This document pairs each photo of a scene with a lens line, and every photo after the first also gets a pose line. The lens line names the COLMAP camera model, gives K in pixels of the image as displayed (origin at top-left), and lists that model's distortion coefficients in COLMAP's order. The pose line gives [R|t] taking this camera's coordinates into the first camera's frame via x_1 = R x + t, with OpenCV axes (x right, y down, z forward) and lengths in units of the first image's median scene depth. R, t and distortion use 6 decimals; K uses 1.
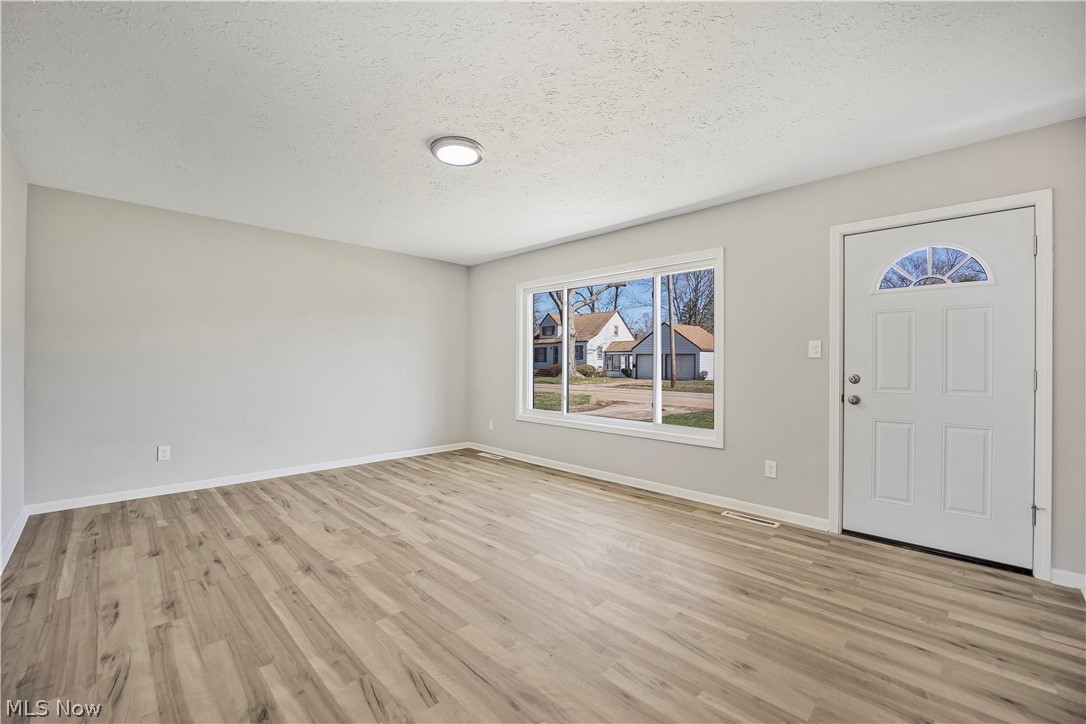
lens RADIAL K [[444.4, 0, 540.2], [0, 444.4, 358.7], [0, 0, 1]] dist [-0.022042, 0.000135]
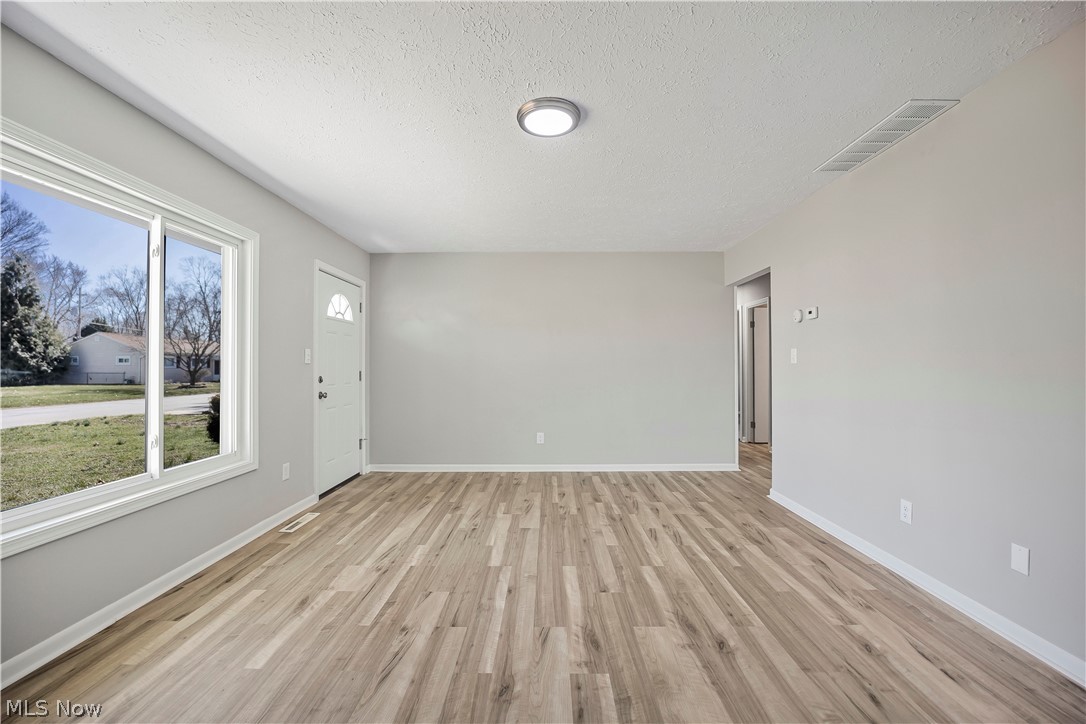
lens RADIAL K [[444.4, 0, 546.9], [0, 444.4, 362.4], [0, 0, 1]] dist [-0.022042, 0.000135]
pose [[-0.707077, 0.000889, 0.707136, -0.878525], [-0.007040, 0.999941, -0.008297, 0.001215], [-0.707101, -0.010845, -0.707029, 1.808625]]
